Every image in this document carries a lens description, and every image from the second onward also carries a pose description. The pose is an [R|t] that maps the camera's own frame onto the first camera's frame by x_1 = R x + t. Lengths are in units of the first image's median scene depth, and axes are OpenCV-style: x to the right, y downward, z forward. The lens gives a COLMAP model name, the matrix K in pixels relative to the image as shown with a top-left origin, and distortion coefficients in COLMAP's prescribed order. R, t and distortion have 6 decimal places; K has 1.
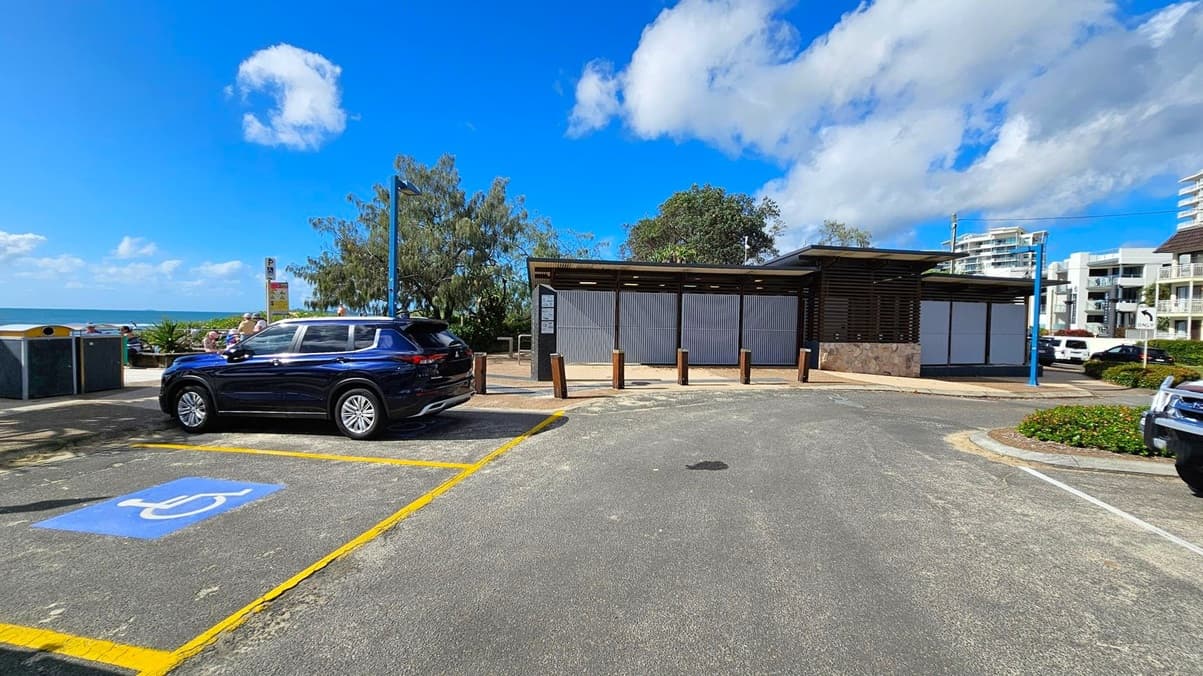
lens RADIAL K [[485.0, 0, 601.5], [0, 485.0, 338.0], [0, 0, 1]] dist [0.001682, 0.000318]
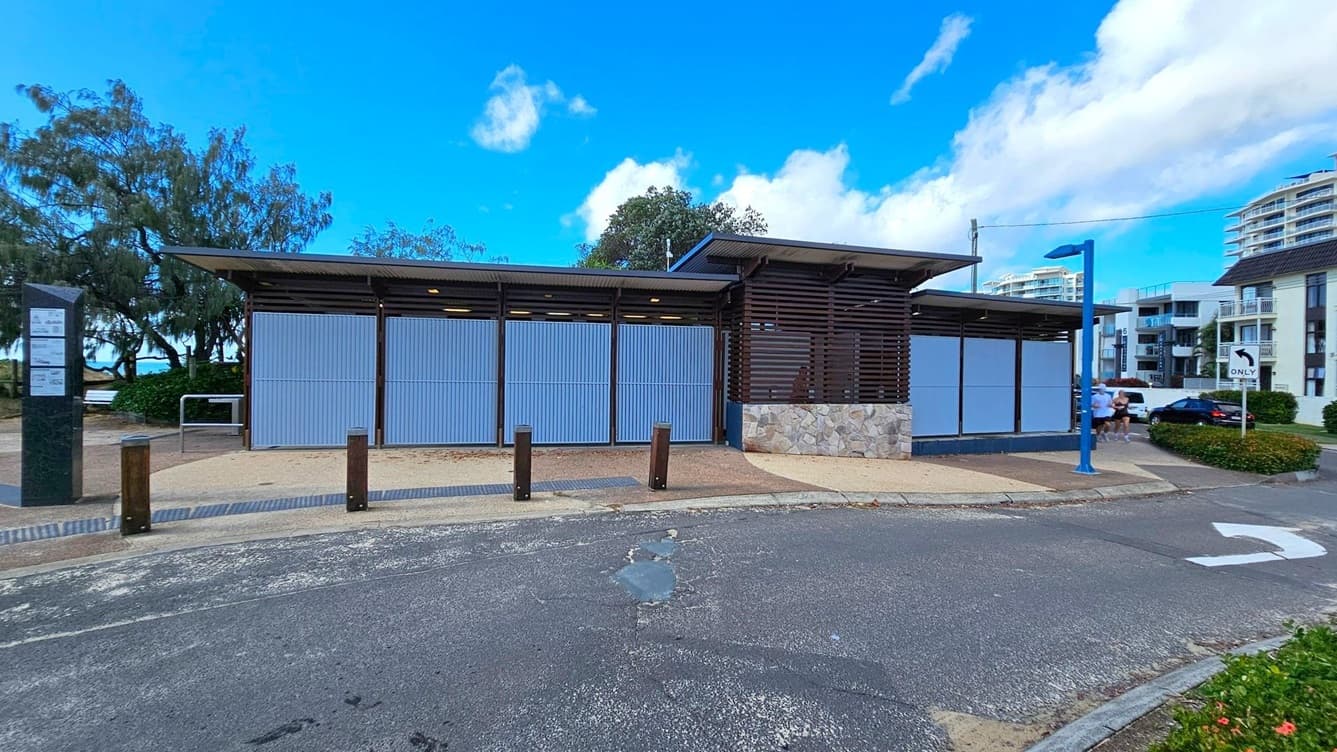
lens RADIAL K [[544.5, 0, 668.5], [0, 544.5, 376.0], [0, 0, 1]] dist [-0.000237, 0.000094]
pose [[0.996741, -0.004710, 0.080525, 0.316184], [0.006724, 0.999671, -0.024760, -0.009386], [-0.080382, 0.025221, 0.996445, 0.361485]]
